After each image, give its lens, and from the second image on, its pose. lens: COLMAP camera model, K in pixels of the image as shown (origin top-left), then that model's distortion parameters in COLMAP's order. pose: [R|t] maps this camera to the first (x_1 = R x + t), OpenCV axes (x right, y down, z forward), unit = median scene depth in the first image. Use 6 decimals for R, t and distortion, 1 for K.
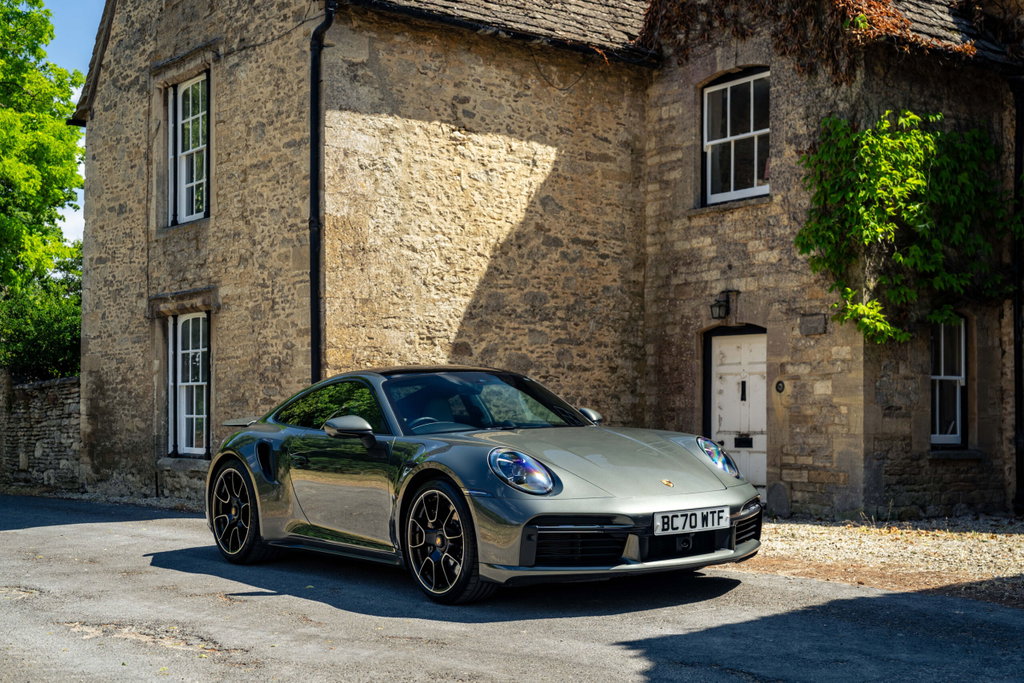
lens RADIAL K [[1423.6, 0, 517.9], [0, 1423.6, 404.2], [0, 0, 1]] dist [0.005951, 0.000000]
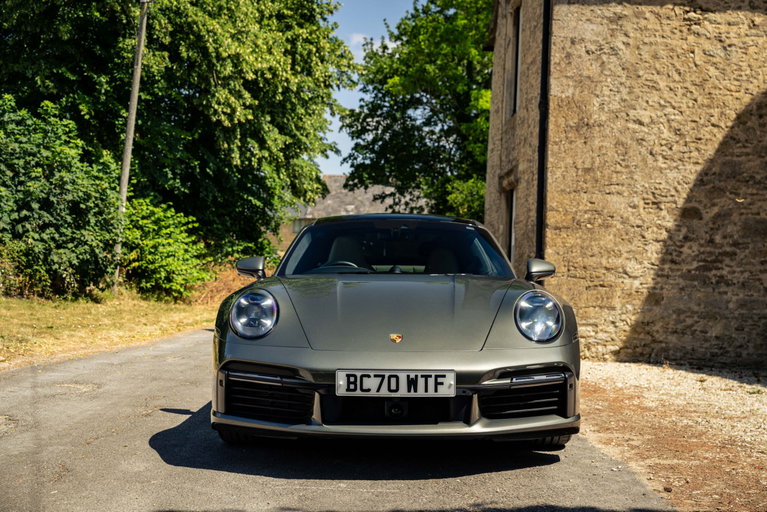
lens RADIAL K [[1014.4, 0, 384.1], [0, 1014.4, 249.5], [0, 0, 1]] dist [0.022883, 0.000000]
pose [[0.799047, 0.021455, -0.600885, 0.240994], [-0.033117, 0.999417, -0.008355, 0.002789], [0.600355, 0.026575, 0.799292, 0.247450]]
